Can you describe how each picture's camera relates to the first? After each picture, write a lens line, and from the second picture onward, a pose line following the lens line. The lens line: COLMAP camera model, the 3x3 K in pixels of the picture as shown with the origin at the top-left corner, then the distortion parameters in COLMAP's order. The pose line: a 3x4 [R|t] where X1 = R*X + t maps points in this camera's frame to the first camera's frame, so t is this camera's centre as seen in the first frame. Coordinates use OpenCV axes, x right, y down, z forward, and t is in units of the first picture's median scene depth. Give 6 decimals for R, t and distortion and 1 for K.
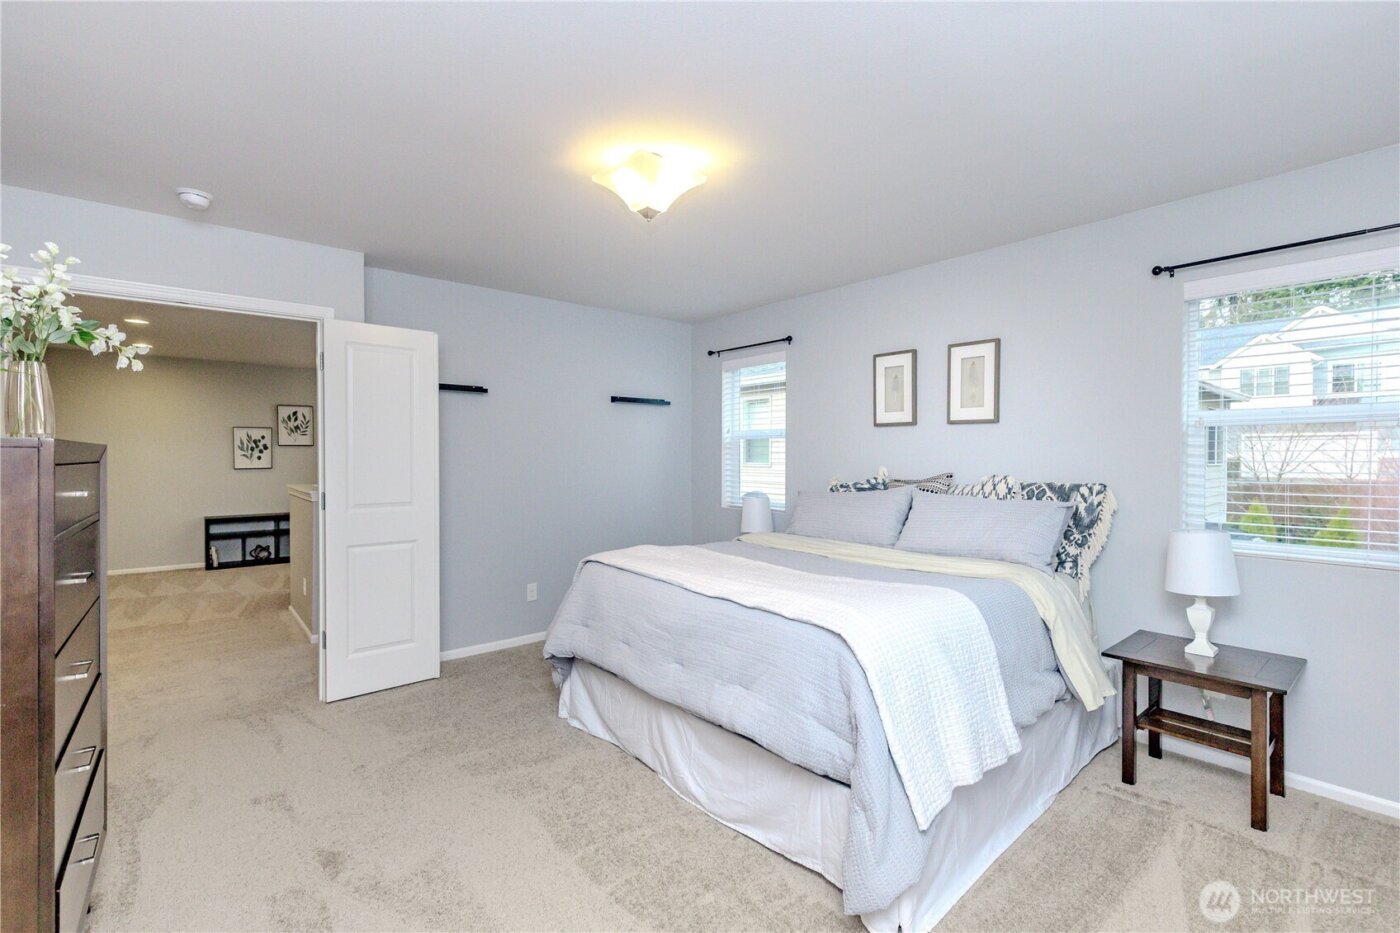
lens RADIAL K [[644.5, 0, 697.5], [0, 644.5, 451.2], [0, 0, 1]] dist [0.000704, 0.000050]
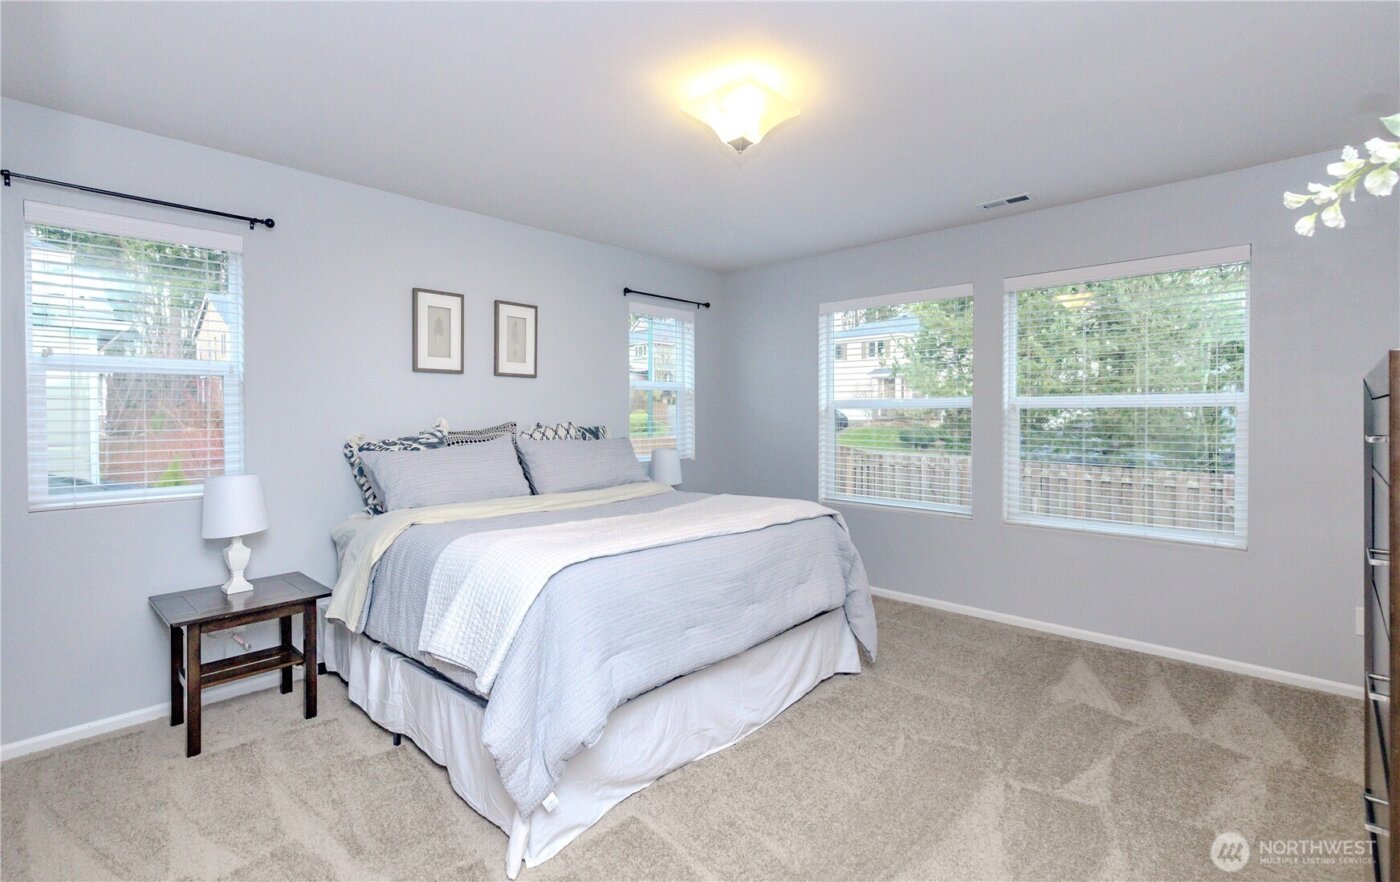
lens RADIAL K [[623.1, 0, 698.6], [0, 623.1, 416.8], [0, 0, 1]] dist [0.029030, 0.000042]
pose [[-0.112444, -0.019175, 0.993473, -0.632761], [-0.009438, 0.999789, 0.018228, 0.003604], [-0.993613, -0.007327, -0.112601, 0.745400]]
